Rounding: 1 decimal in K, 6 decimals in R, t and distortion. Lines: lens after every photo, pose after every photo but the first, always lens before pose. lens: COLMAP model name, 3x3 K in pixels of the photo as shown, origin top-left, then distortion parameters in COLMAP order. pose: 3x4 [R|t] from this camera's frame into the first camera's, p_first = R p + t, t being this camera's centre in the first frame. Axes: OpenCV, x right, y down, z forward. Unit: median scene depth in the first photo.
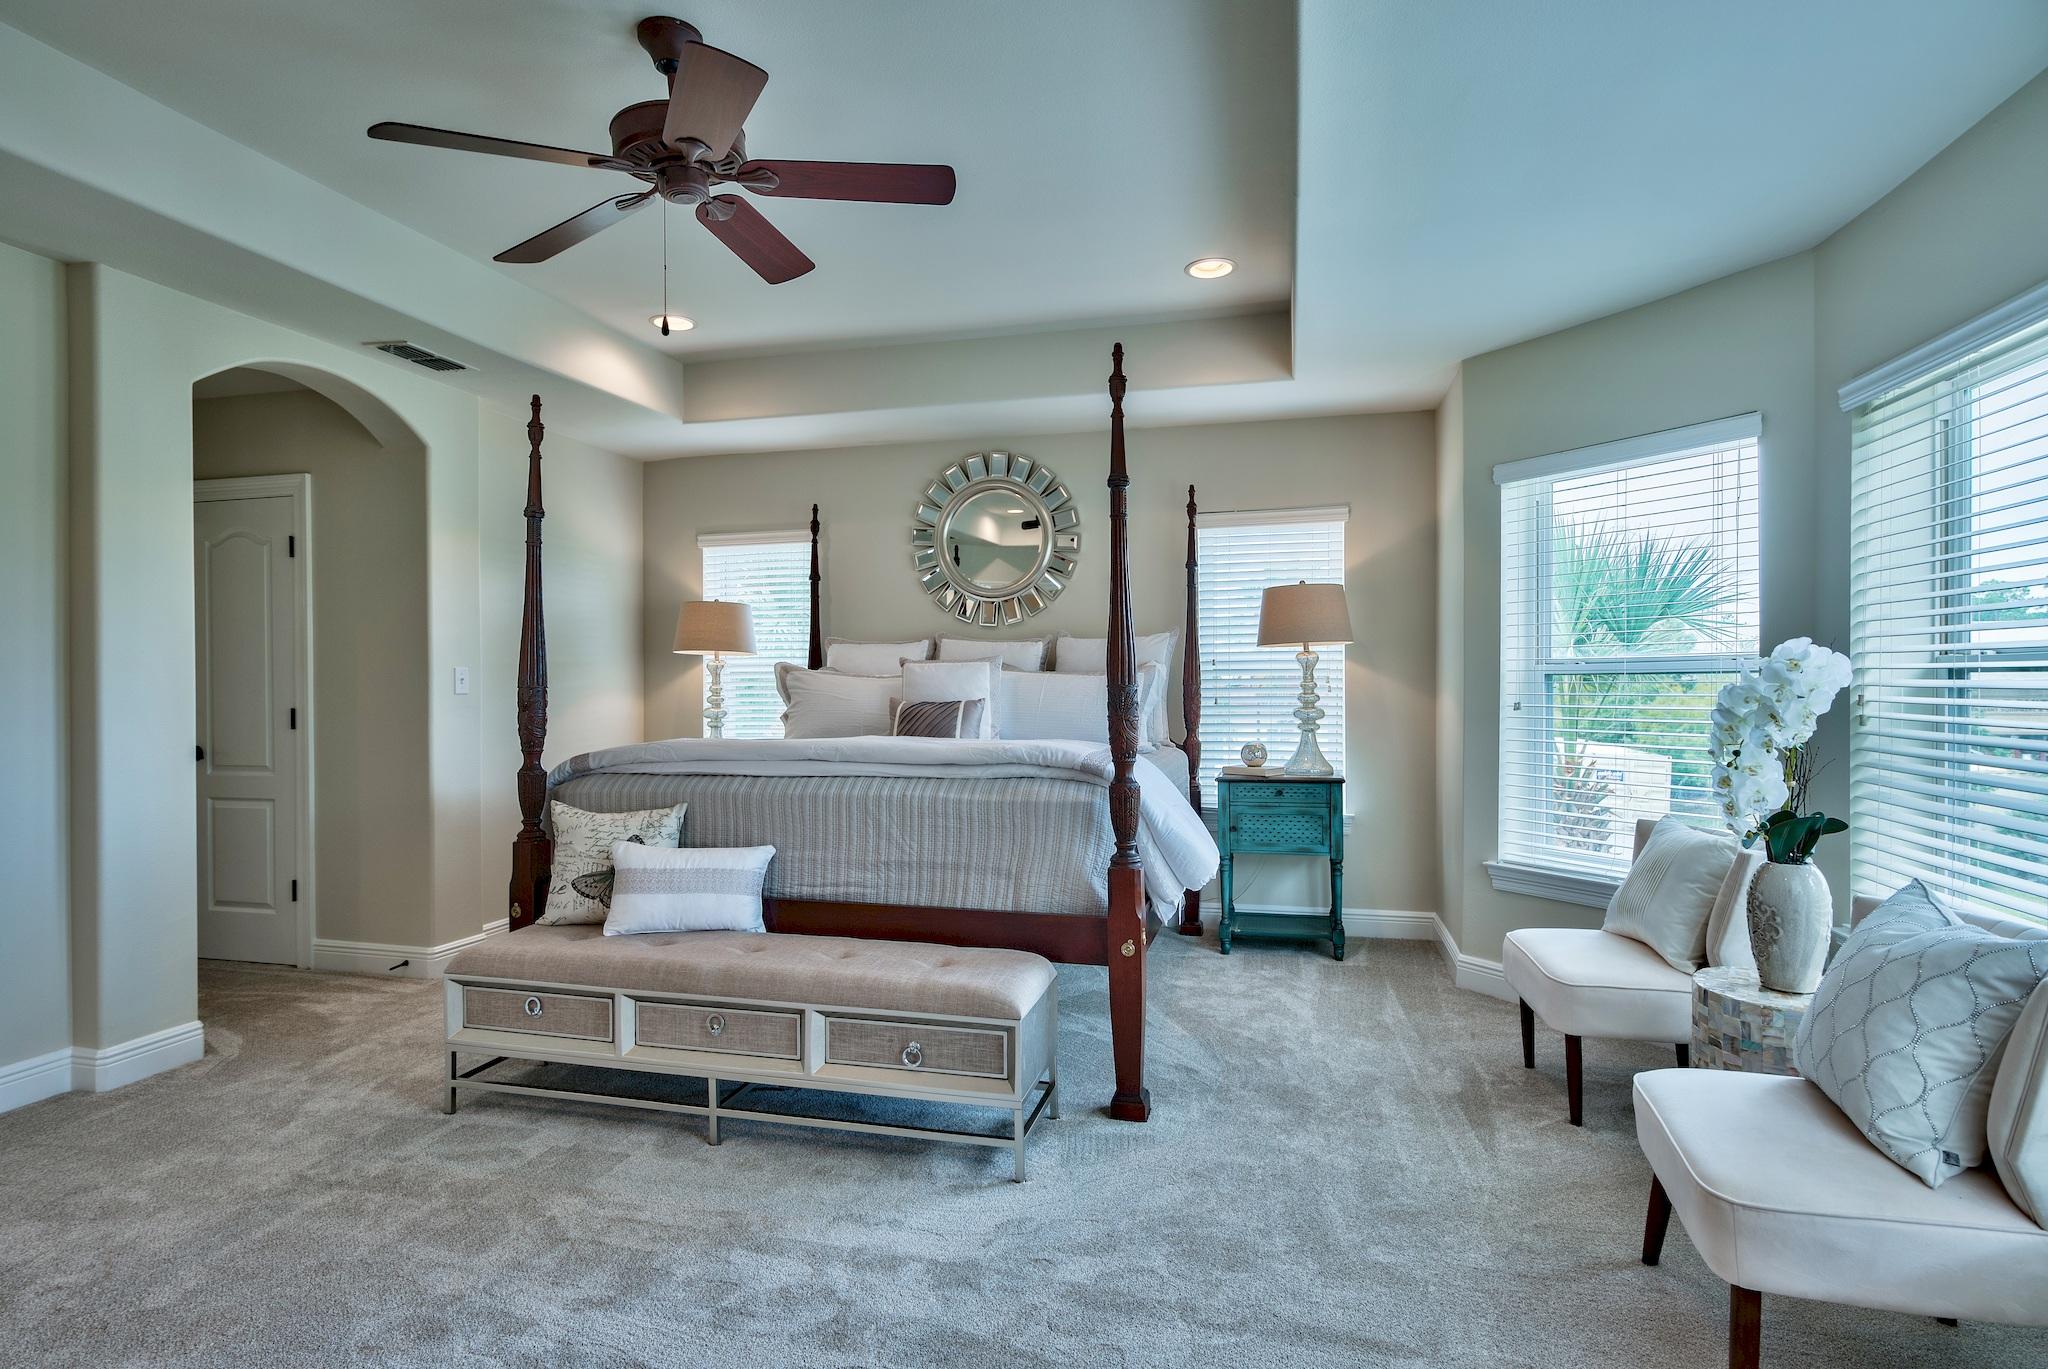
lens RADIAL K [[1038.8, 0, 1024.0], [0, 1038.8, 684.5], [0, 0, 1]] dist [0.000969, -0.000154]
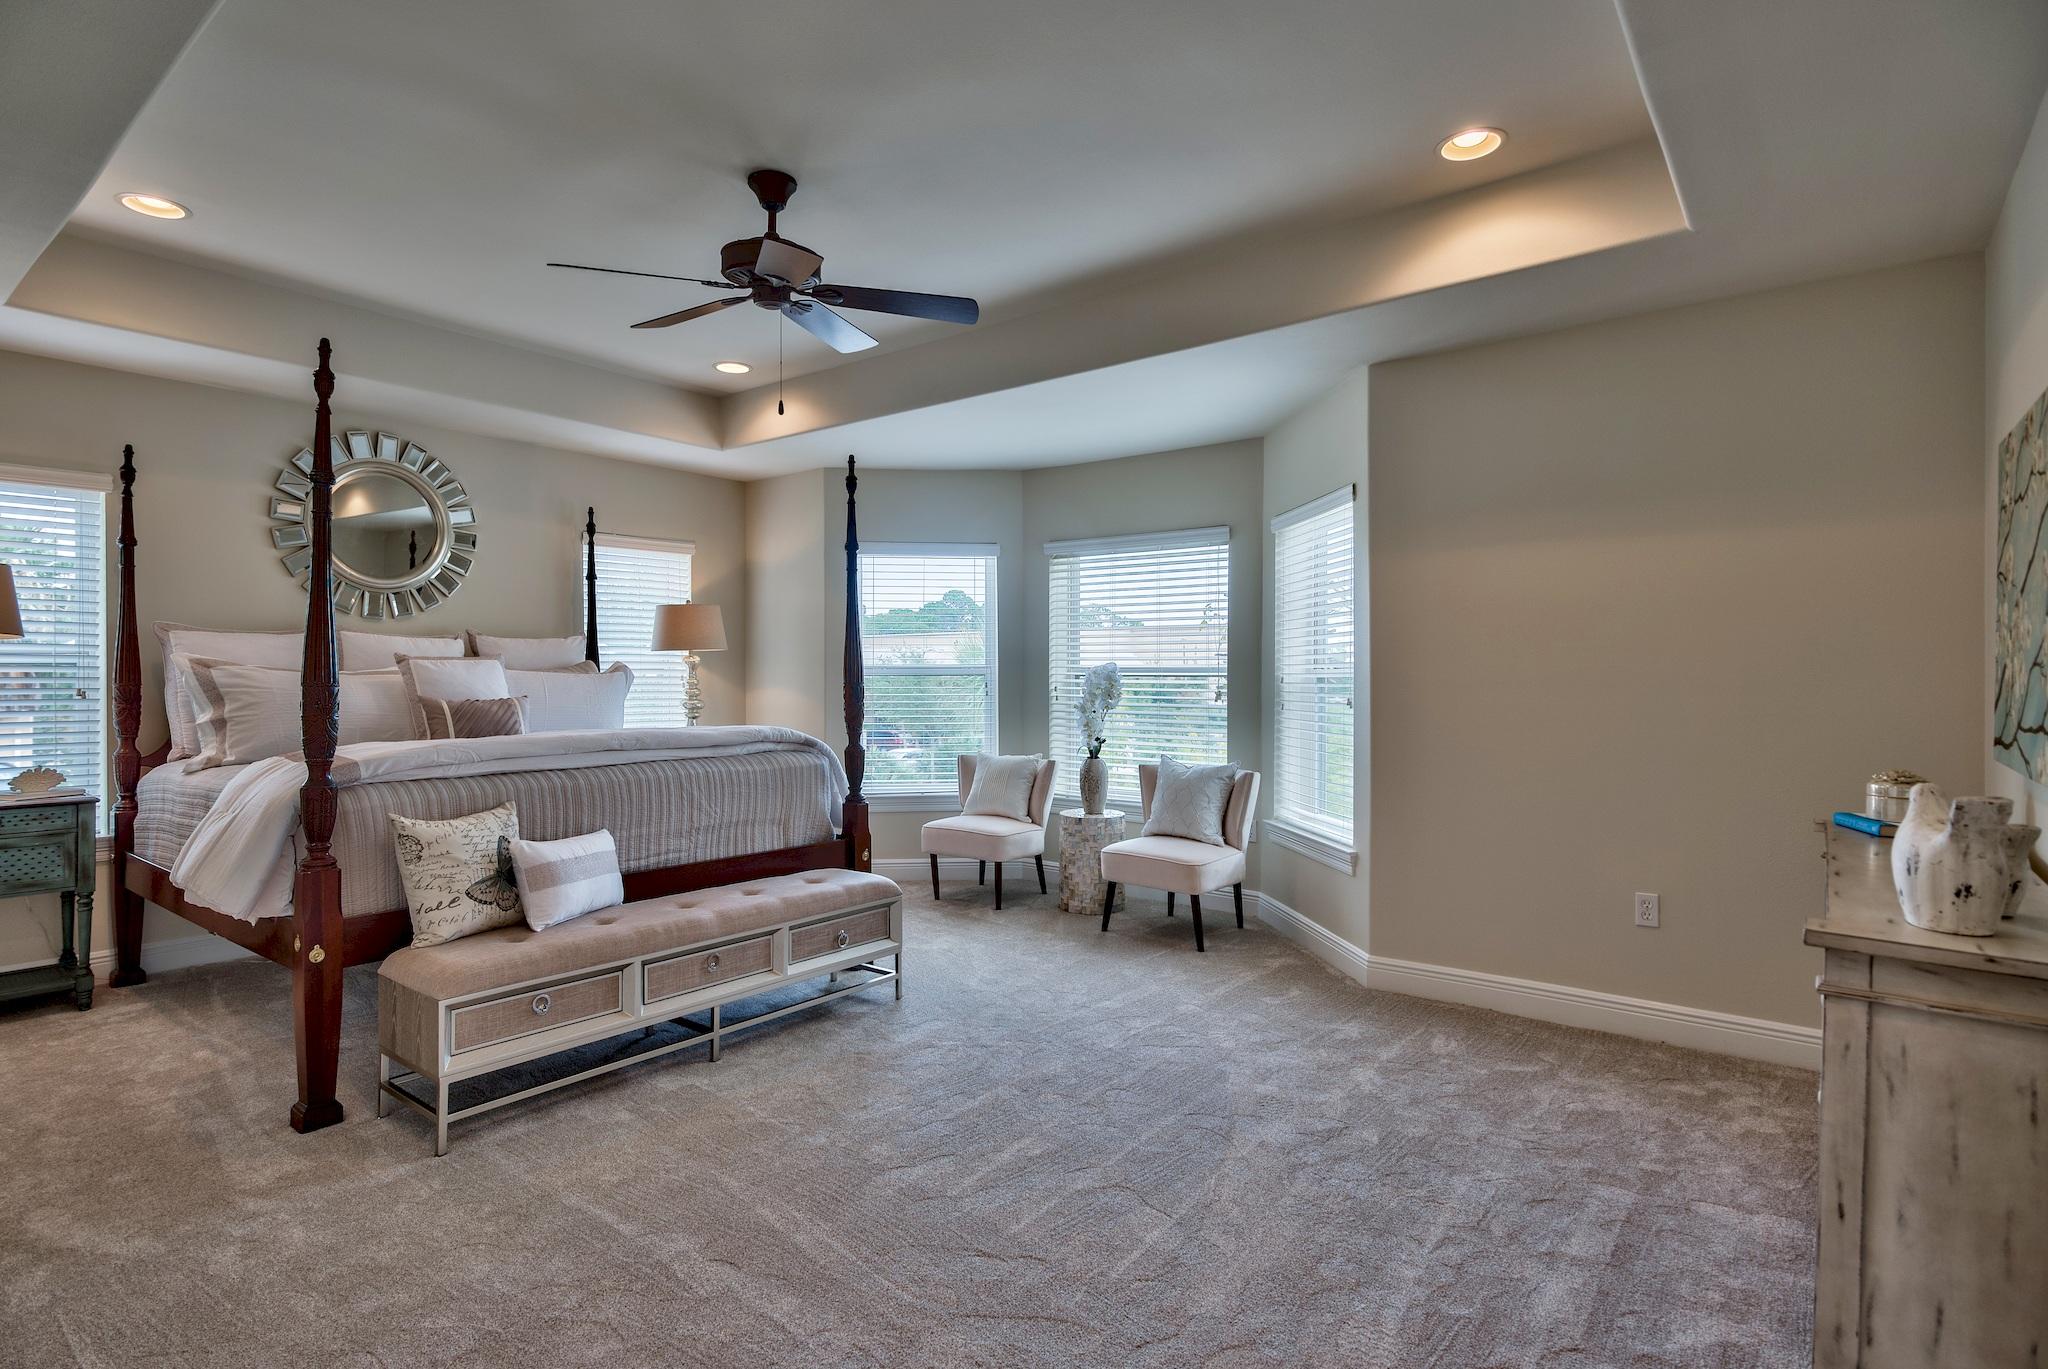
lens RADIAL K [[1038.8, 0, 1024.0], [0, 1038.8, 684.5], [0, 0, 1]] dist [0.000969, -0.000154]
pose [[0.403315, -0.004170, 0.915052, -1.093867], [-0.001089, 0.999987, 0.005037, -0.004196], [-0.915061, -0.003028, 0.403305, 0.155137]]
